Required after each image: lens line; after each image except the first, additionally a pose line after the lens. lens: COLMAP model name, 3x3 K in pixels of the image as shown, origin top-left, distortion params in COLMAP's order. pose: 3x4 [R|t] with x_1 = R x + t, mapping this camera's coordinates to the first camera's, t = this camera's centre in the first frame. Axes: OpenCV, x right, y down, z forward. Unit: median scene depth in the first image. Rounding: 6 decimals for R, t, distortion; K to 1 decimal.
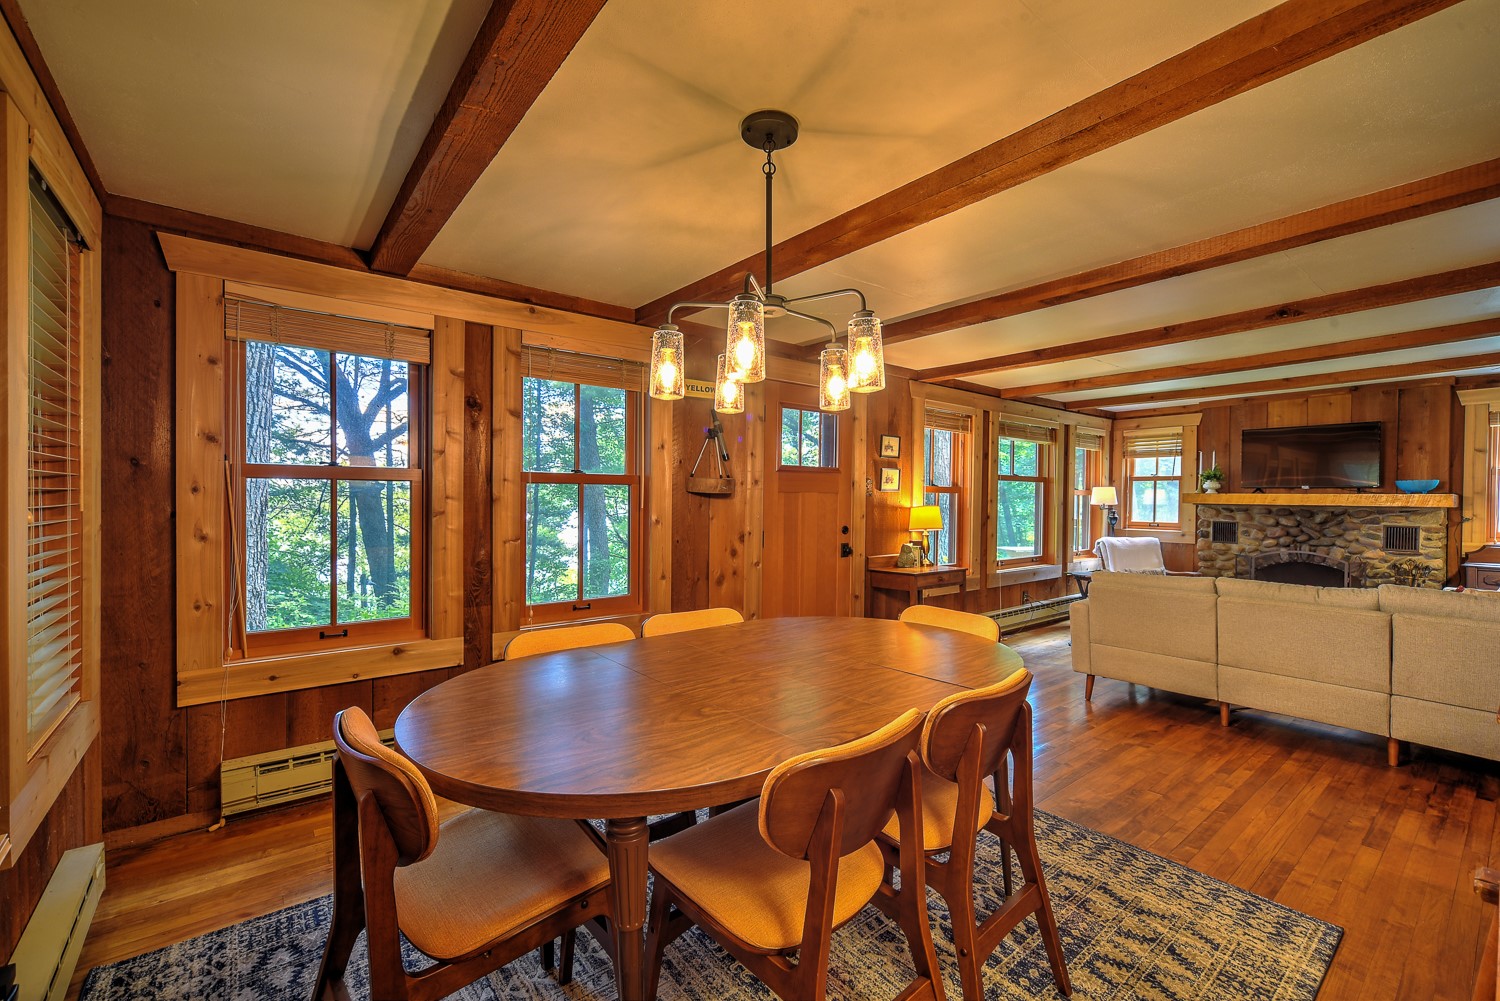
lens RADIAL K [[628.1, 0, 755.3], [0, 628.1, 499.2], [0, 0, 1]] dist [-0.002273, -0.000185]
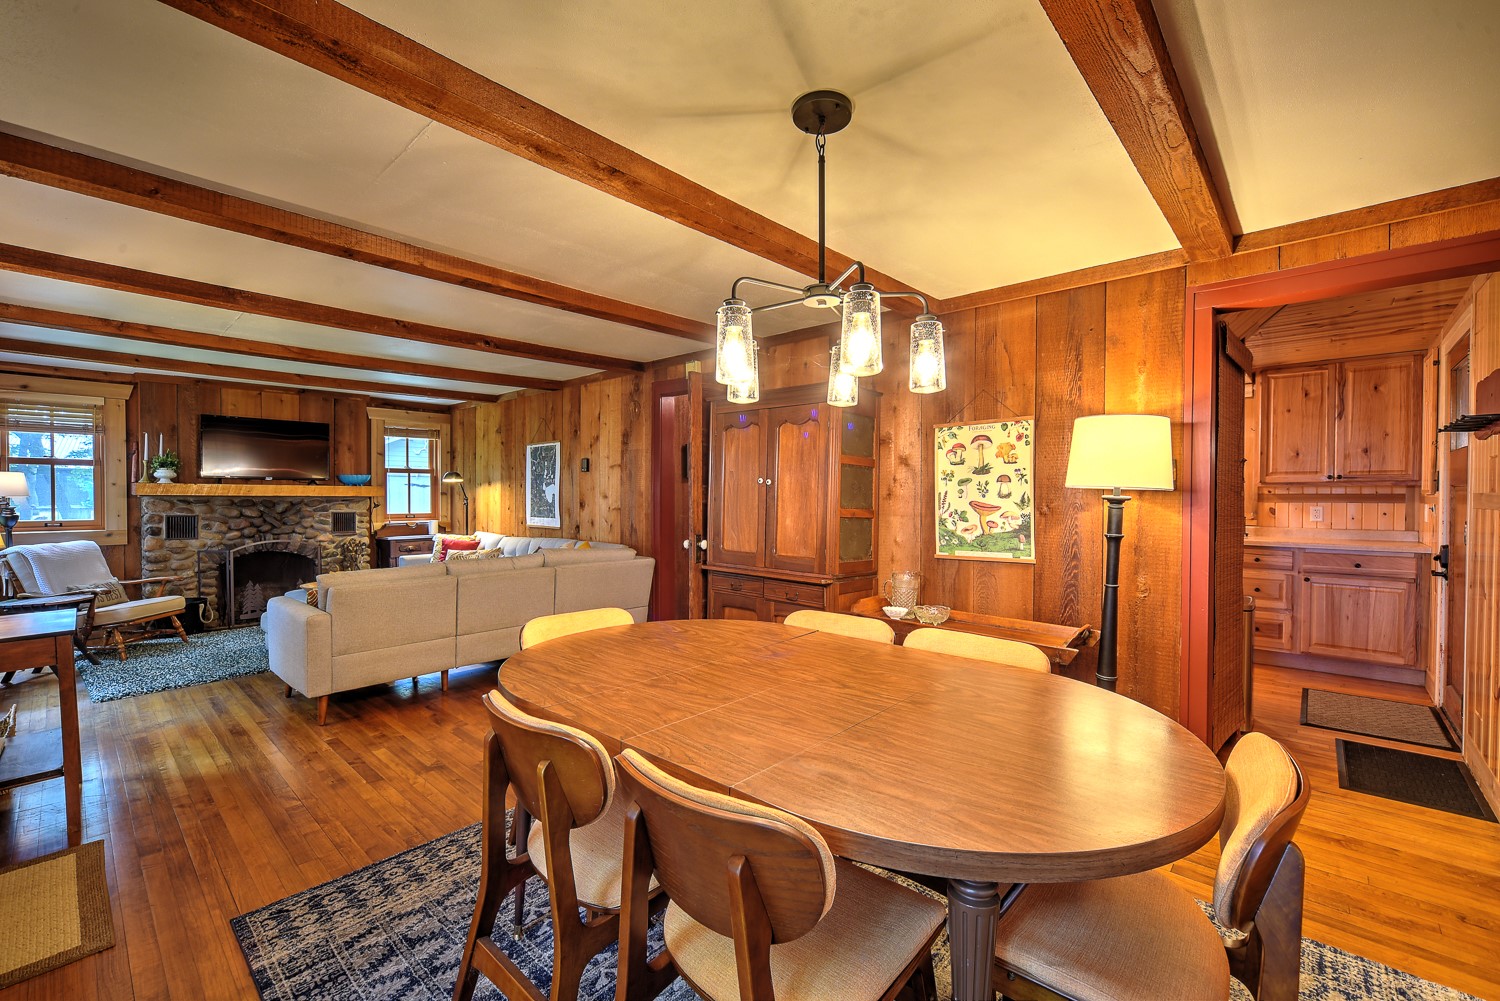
lens RADIAL K [[628.1, 0, 756.9], [0, 628.1, 502.4], [0, 0, 1]] dist [-0.002273, -0.000185]
pose [[-0.156795, -0.020500, 0.987418, -0.273965], [-0.002763, 0.999790, 0.020318, -0.002921], [-0.987627, 0.000458, -0.156818, 0.370522]]
